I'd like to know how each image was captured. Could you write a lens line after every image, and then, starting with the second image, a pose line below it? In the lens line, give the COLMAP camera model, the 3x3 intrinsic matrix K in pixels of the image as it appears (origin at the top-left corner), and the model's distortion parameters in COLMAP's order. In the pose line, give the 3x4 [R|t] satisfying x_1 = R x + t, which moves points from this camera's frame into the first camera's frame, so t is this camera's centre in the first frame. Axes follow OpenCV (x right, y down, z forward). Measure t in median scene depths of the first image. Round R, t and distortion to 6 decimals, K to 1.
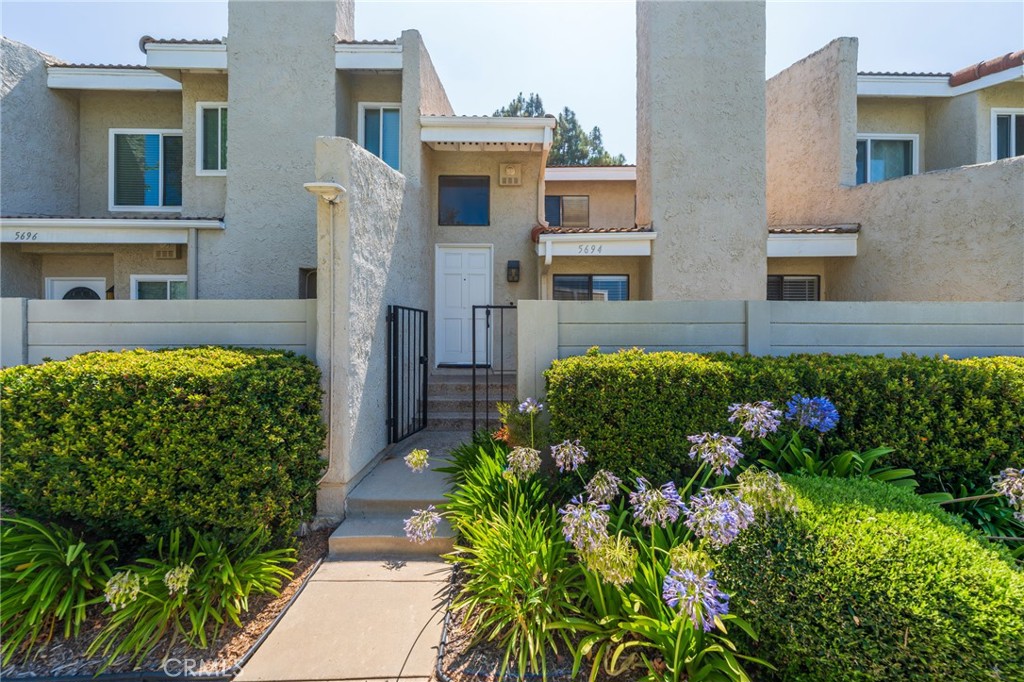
lens RADIAL K [[417.1, 0, 510.9], [0, 417.1, 336.8], [0, 0, 1]] dist [-0.003943, -0.000861]
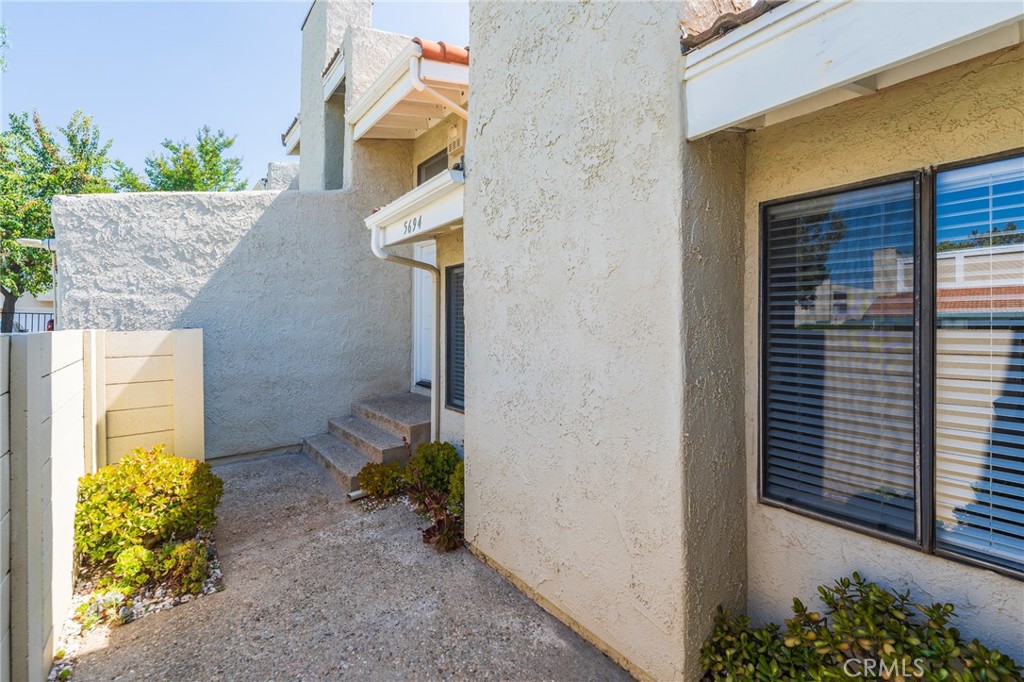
lens RADIAL K [[417.1, 0, 504.3], [0, 417.1, 322.8], [0, 0, 1]] dist [-0.003943, -0.000861]
pose [[0.631103, -0.005674, -0.775678, 0.760064], [-0.001128, 0.999965, -0.008232, -0.061557], [0.775698, 0.006070, 0.631075, 0.721859]]
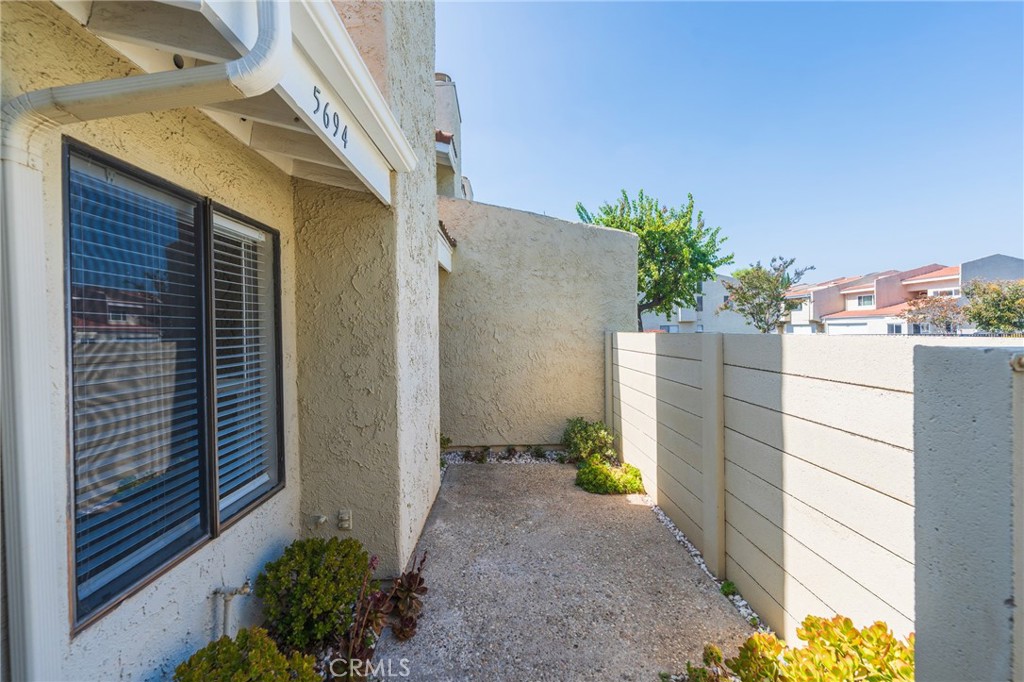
lens RADIAL K [[417.1, 0, 508.6], [0, 417.1, 336.4], [0, 0, 1]] dist [-0.003943, -0.000861]
pose [[-0.021426, -0.016601, 0.999633, -0.106502], [0.023690, 0.999573, 0.017108, -0.064987], [-0.999490, 0.024048, -0.021023, 0.895582]]
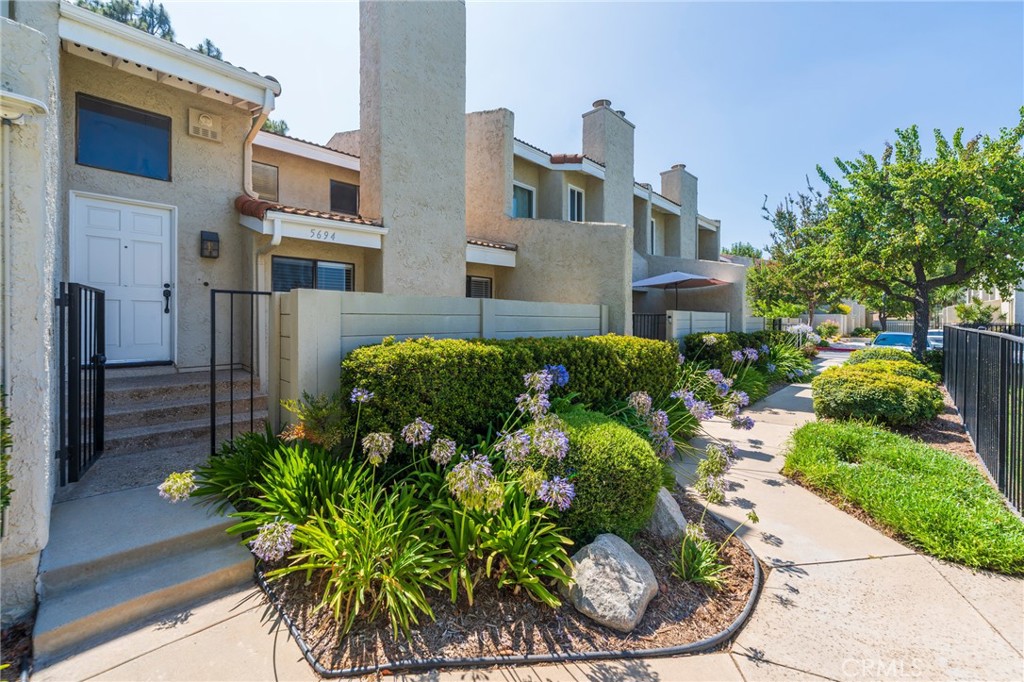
lens RADIAL K [[417.1, 0, 515.1], [0, 417.1, 323.9], [0, 0, 1]] dist [-0.003943, -0.000861]
pose [[0.696904, -0.004523, 0.717150, -0.198258], [-0.000847, 0.999974, 0.007130, -0.009742], [-0.717164, -0.005577, 0.696882, -0.001921]]
